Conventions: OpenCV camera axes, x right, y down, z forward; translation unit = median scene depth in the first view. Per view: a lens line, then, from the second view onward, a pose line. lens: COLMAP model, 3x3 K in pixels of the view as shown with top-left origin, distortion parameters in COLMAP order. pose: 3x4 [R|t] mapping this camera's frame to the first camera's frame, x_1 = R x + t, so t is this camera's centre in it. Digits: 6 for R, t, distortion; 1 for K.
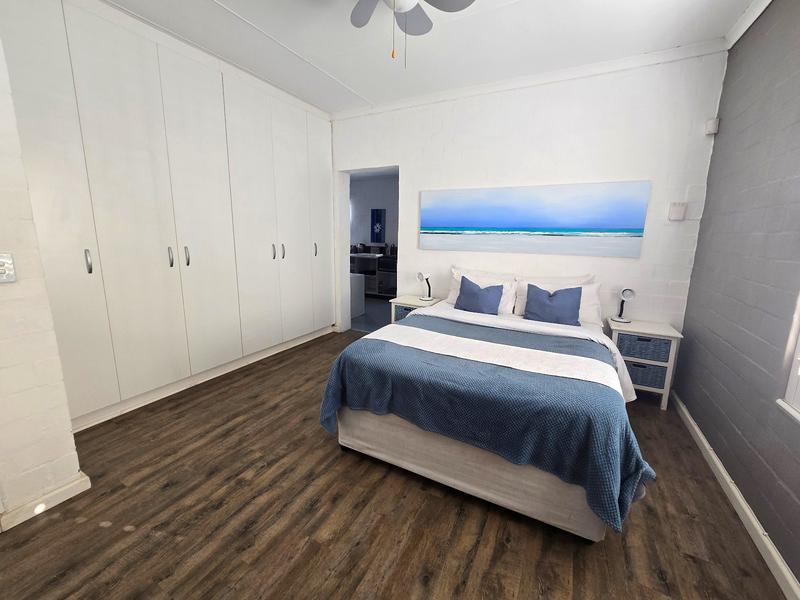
lens RADIAL K [[324.3, 0, 400.4], [0, 324.3, 295.3], [0, 0, 1]] dist [-0.007887, 0.001237]
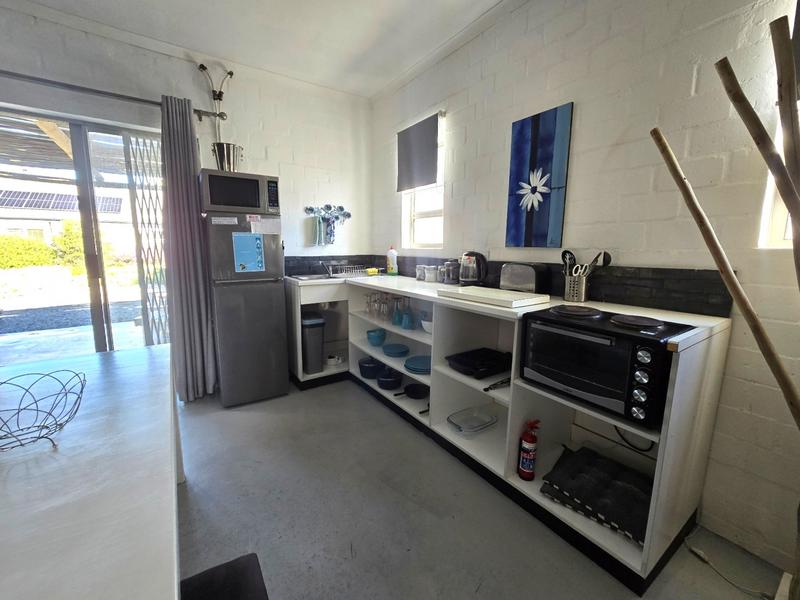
lens RADIAL K [[324.3, 0, 402.3], [0, 324.3, 294.4], [0, 0, 1]] dist [-0.007887, 0.001237]
pose [[0.891580, 0.053585, -0.449682, -0.121286], [-0.074418, 0.996812, -0.028765, -0.305584], [0.446707, 0.059111, 0.892725, 2.015404]]
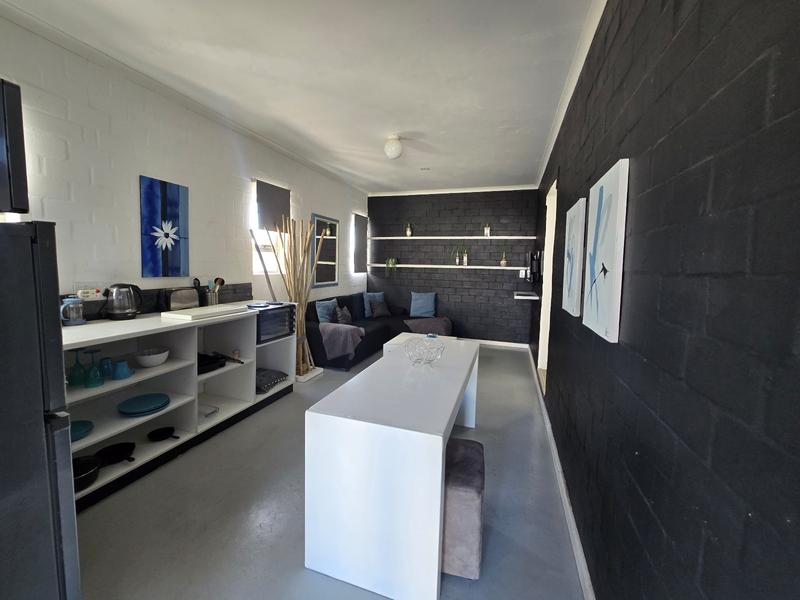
lens RADIAL K [[324.3, 0, 397.9], [0, 324.3, 295.6], [0, 0, 1]] dist [-0.007887, 0.001237]
pose [[-0.147936, -0.112053, 0.982629, -1.257220], [0.161337, 0.977517, 0.135759, -0.418306], [-0.975749, 0.178618, -0.126531, 2.243173]]
